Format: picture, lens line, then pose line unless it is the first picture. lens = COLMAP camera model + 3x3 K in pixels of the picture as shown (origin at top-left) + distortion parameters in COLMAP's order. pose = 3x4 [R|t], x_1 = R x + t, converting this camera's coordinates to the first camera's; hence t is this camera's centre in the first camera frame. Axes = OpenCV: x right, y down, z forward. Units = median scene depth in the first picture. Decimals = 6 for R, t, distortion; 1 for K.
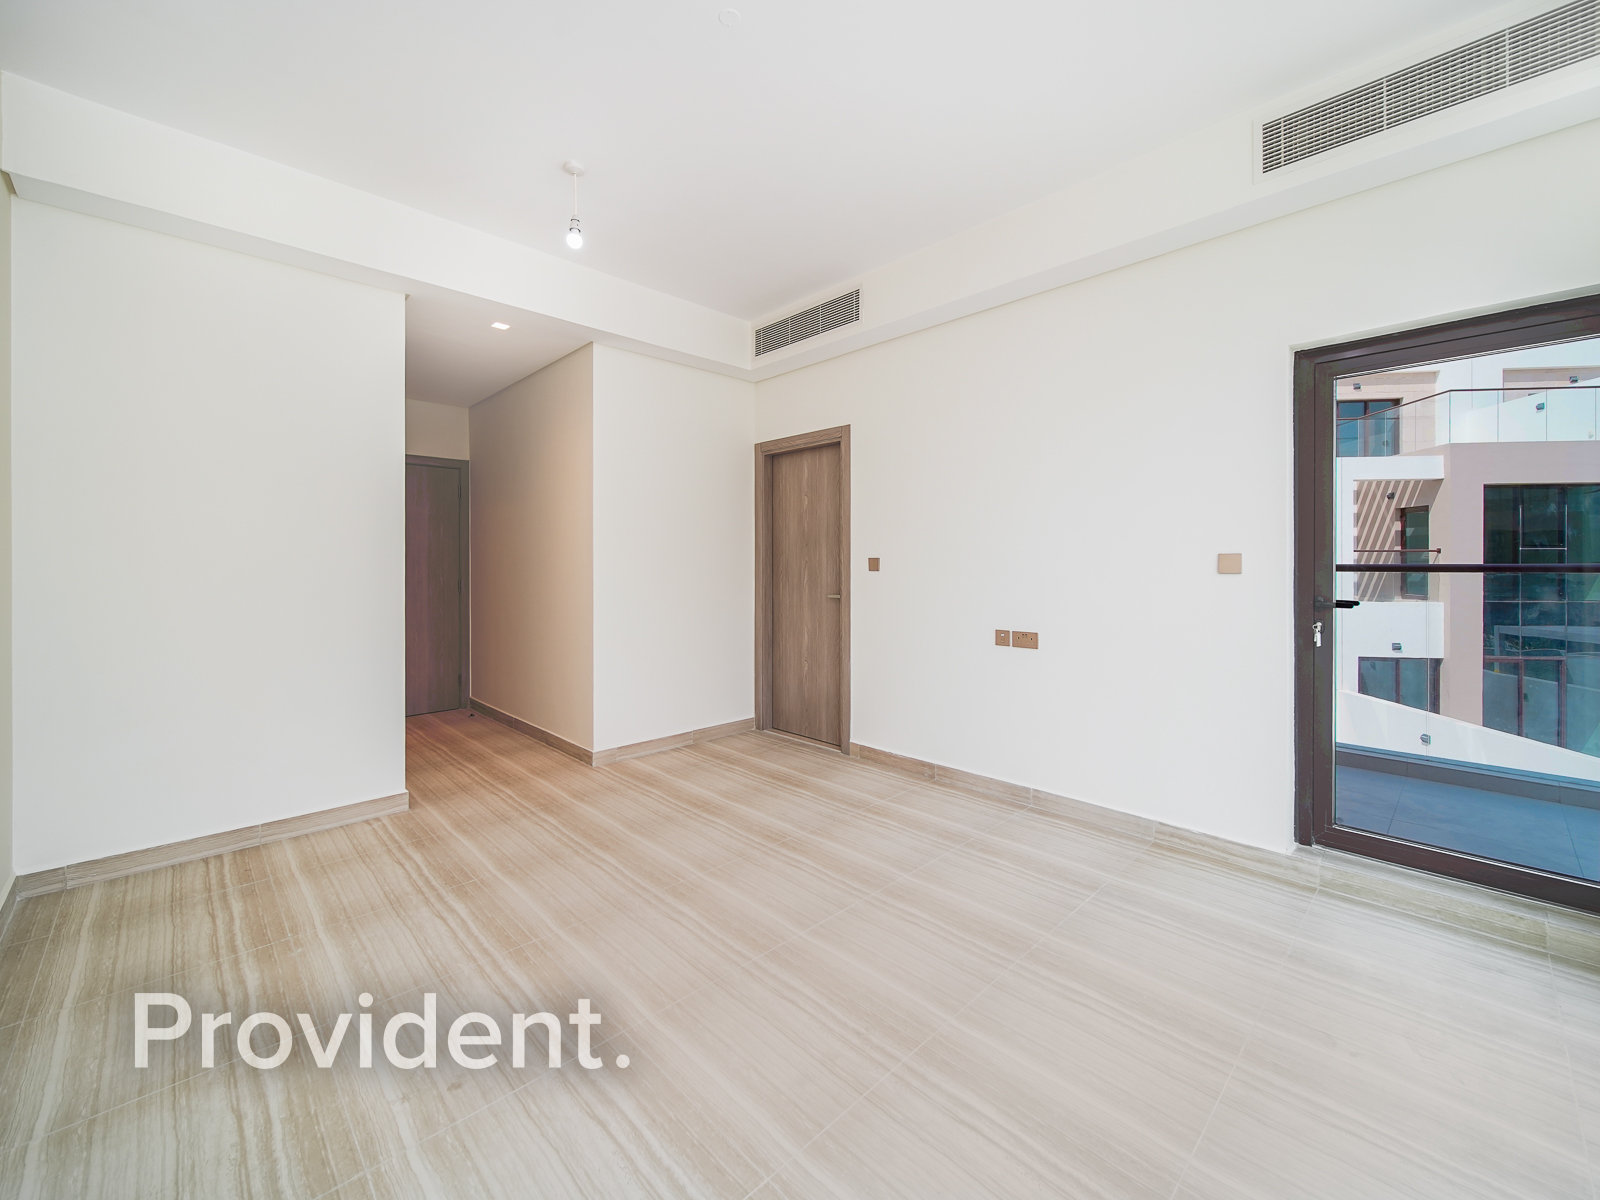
lens RADIAL K [[661.8, 0, 804.5], [0, 661.8, 565.1], [0, 0, 1]] dist [-0.001074, -0.001655]
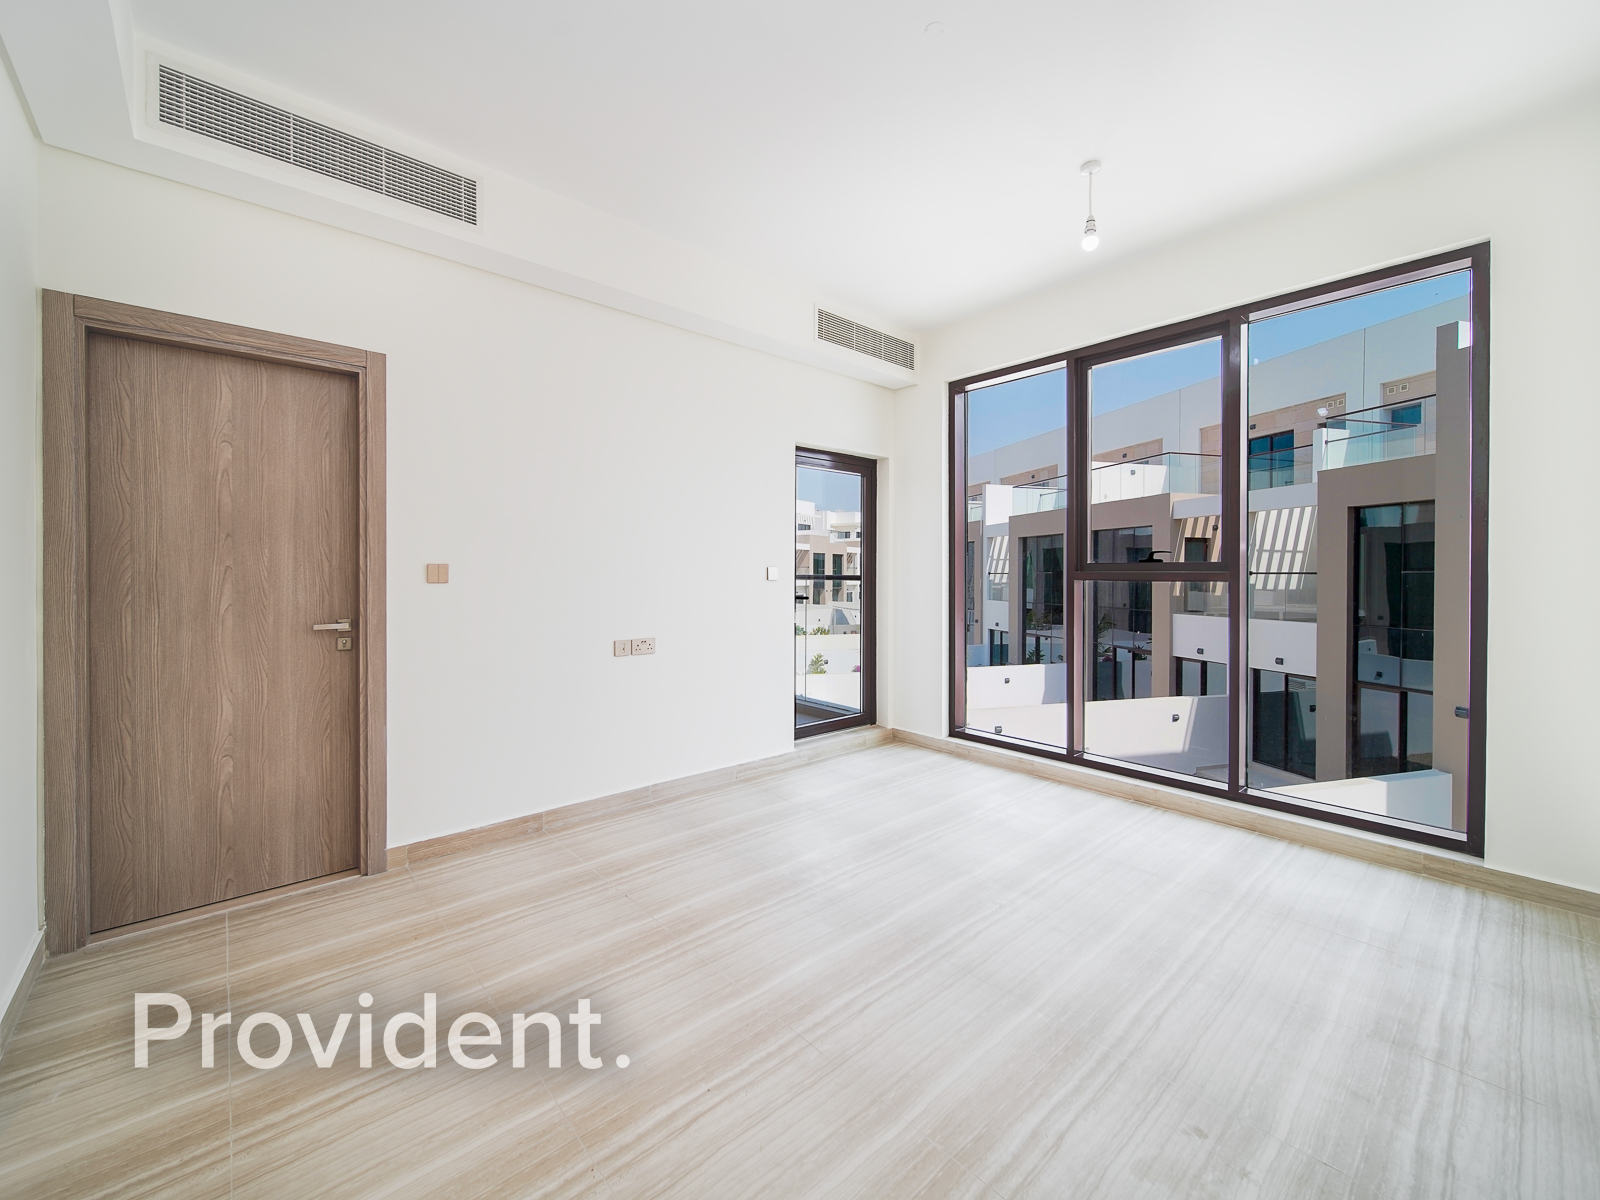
lens RADIAL K [[633.9, 0, 829.5], [0, 633.9, 567.7], [0, 0, 1]] dist [-0.005368, -0.000224]
pose [[0.028644, 0.008480, 0.999554, -0.482726], [0.001426, 0.999963, -0.008525, 0.000107], [-0.999589, 0.001670, 0.028631, 0.501954]]
